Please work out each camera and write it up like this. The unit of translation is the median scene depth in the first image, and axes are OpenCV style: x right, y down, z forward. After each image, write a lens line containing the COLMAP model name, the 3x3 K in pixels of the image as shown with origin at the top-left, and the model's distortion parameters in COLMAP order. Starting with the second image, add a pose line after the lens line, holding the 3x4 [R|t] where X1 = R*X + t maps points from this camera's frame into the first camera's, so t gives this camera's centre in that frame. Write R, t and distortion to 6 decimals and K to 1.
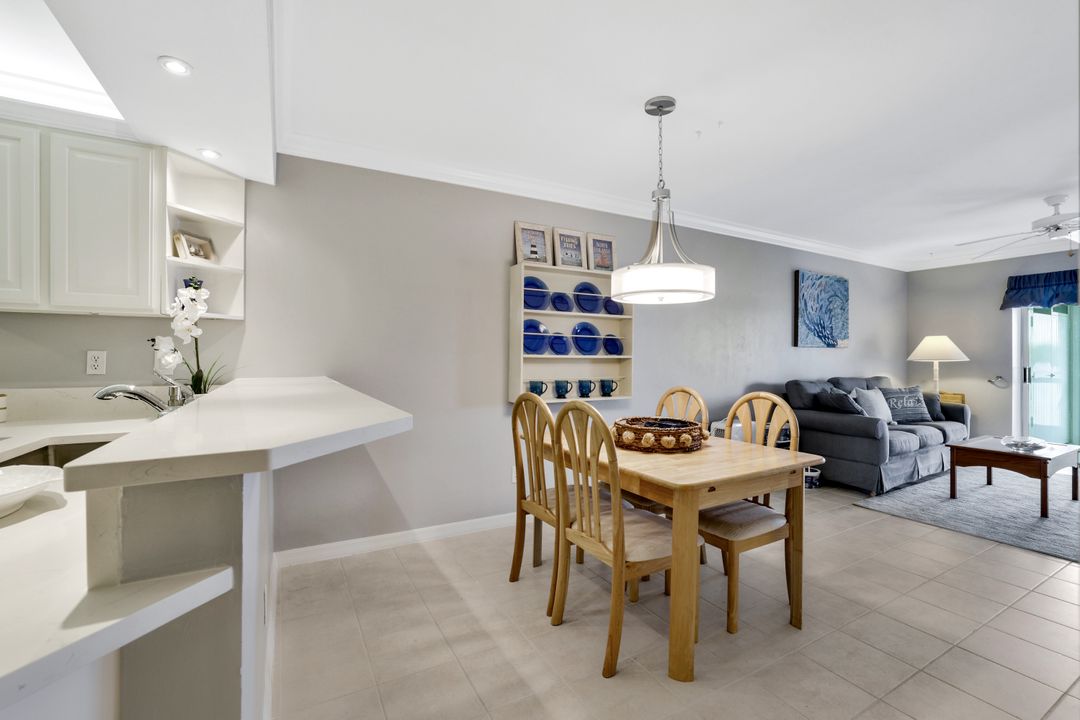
lens RADIAL K [[466.0, 0, 534.5], [0, 466.0, 356.3], [0, 0, 1]] dist [-0.048730, 0.019261]
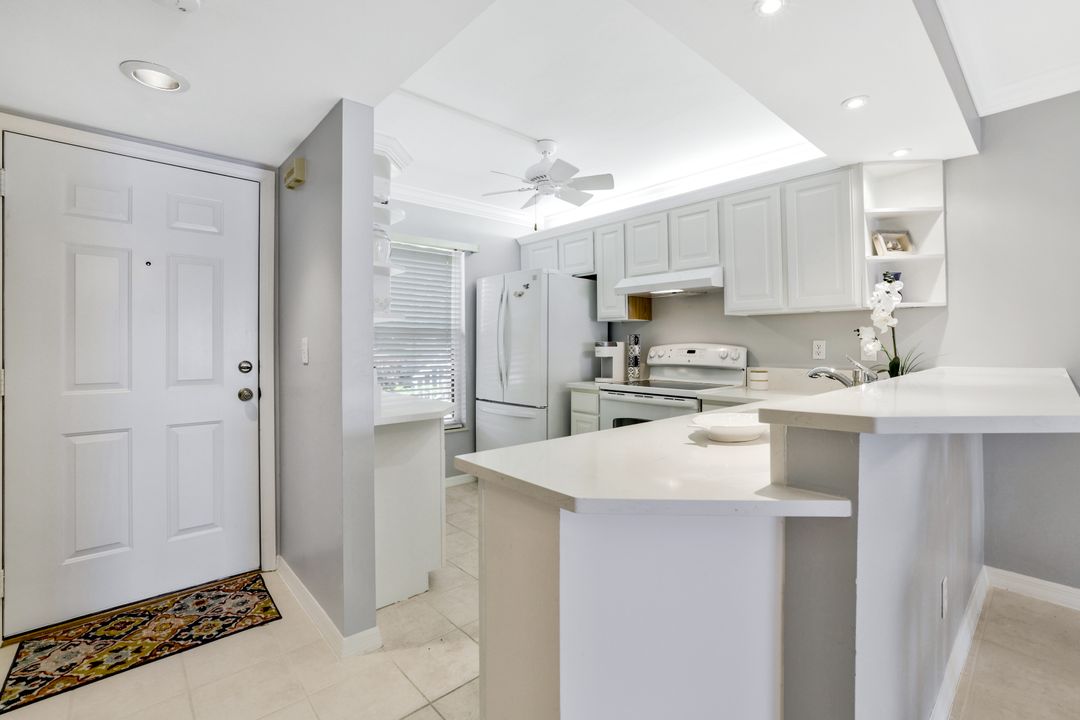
lens RADIAL K [[484.4, 0, 542.9], [0, 484.4, 341.9], [0, 0, 1]] dist [-0.023545, 0.000068]
pose [[0.238037, -0.010386, -0.971201, 0.142881], [0.007102, 0.999935, -0.008952, -0.000999], [0.971230, -0.004767, 0.238095, -0.065542]]
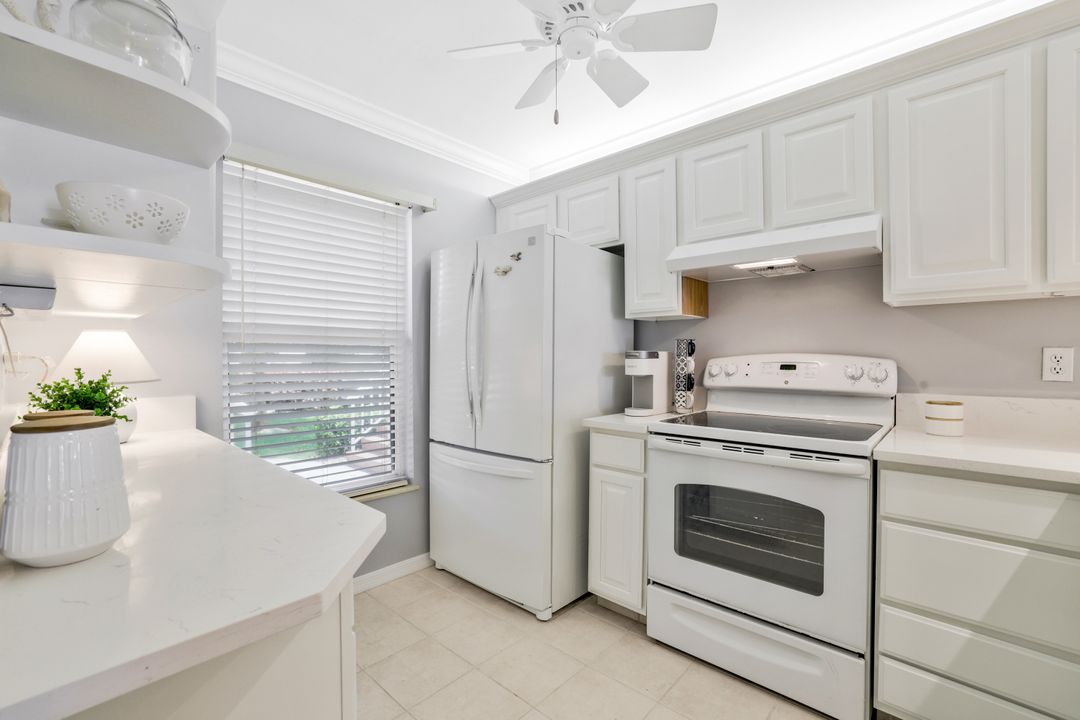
lens RADIAL K [[467.1, 0, 534.3], [0, 467.1, 359.3], [0, 0, 1]] dist [-0.048400, 0.019093]
pose [[0.324986, -0.000900, -0.945718, -0.520929], [0.004944, 0.999987, 0.000747, 0.001230], [0.945706, -0.004918, 0.324987, -0.004792]]
